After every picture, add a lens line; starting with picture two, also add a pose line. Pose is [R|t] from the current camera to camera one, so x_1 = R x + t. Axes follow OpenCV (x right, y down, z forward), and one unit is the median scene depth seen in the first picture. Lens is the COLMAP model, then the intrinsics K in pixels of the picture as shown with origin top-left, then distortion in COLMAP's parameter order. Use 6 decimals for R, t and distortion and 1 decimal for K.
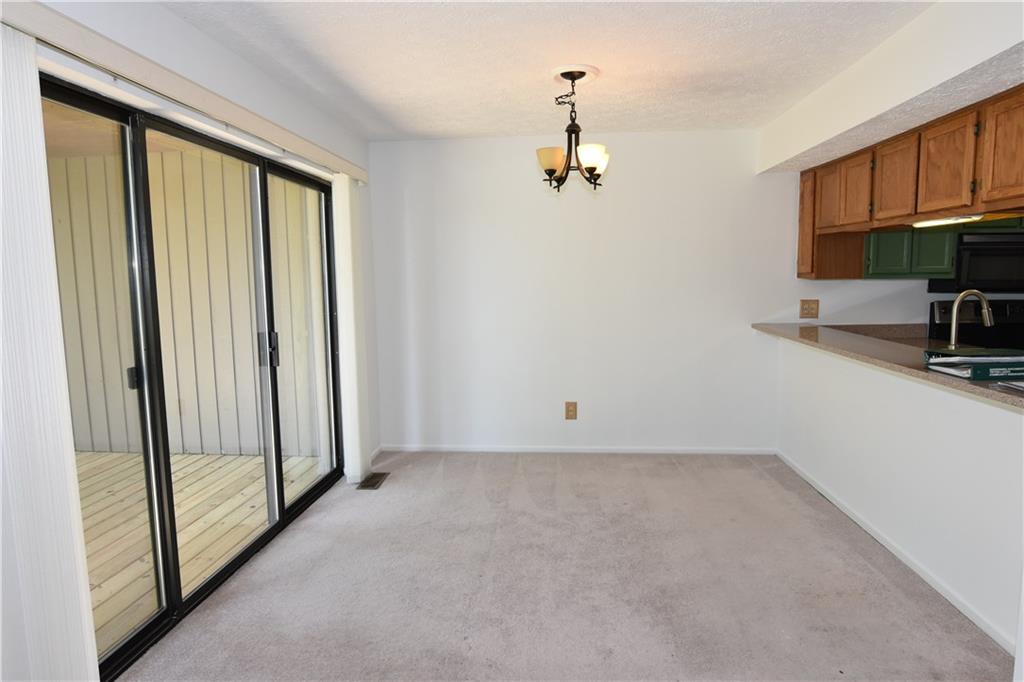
lens RADIAL K [[599.1, 0, 511.1], [0, 599.1, 339.1], [0, 0, 1]] dist [-0.024499, 0.005785]
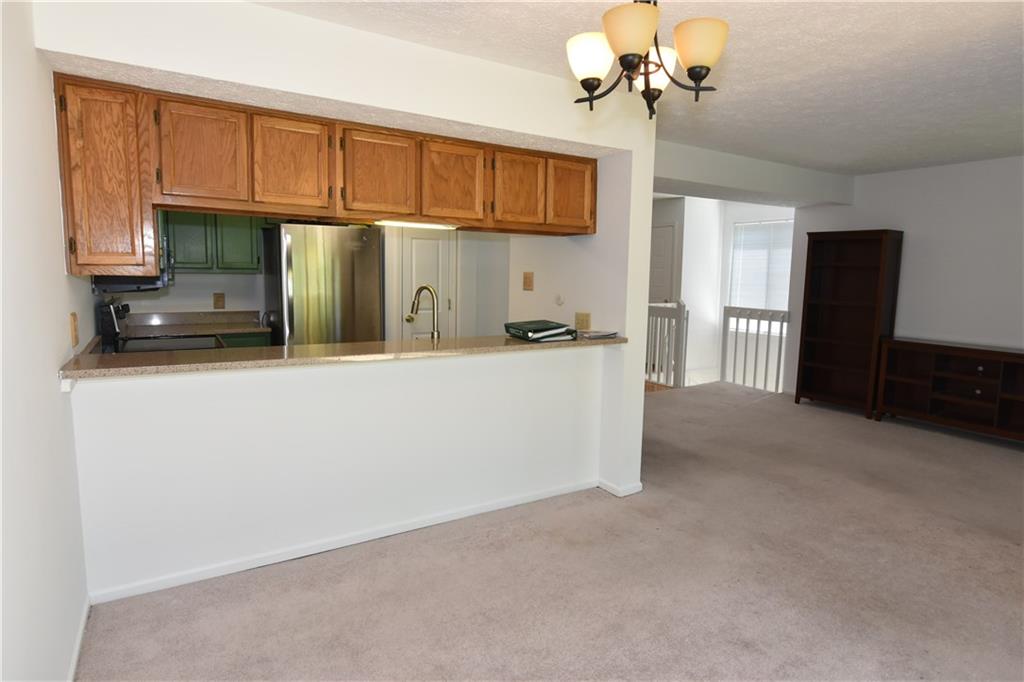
lens RADIAL K [[568.4, 0, 518.2], [0, 568.4, 334.2], [0, 0, 1]] dist [-0.007691, 0.001887]
pose [[-0.600113, -0.083350, 0.795561, -0.228912], [0.074814, 0.984349, 0.159563, -0.130053], [-0.796409, 0.155275, -0.584484, 1.298473]]
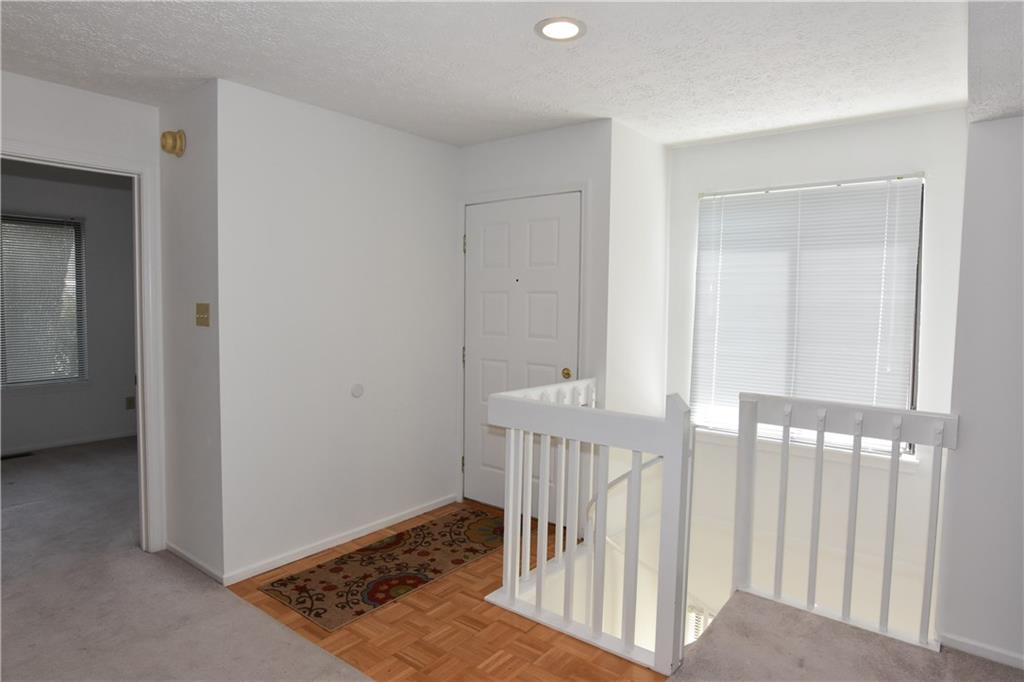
lens RADIAL K [[599.1, 0, 503.5], [0, 599.1, 338.7], [0, 0, 1]] dist [-0.024499, 0.005785]
pose [[-0.831205, -0.040900, 0.554460, 0.910014], [0.044744, 0.989134, 0.140041, -0.038374], [-0.554163, 0.141212, -0.820343, 0.210034]]
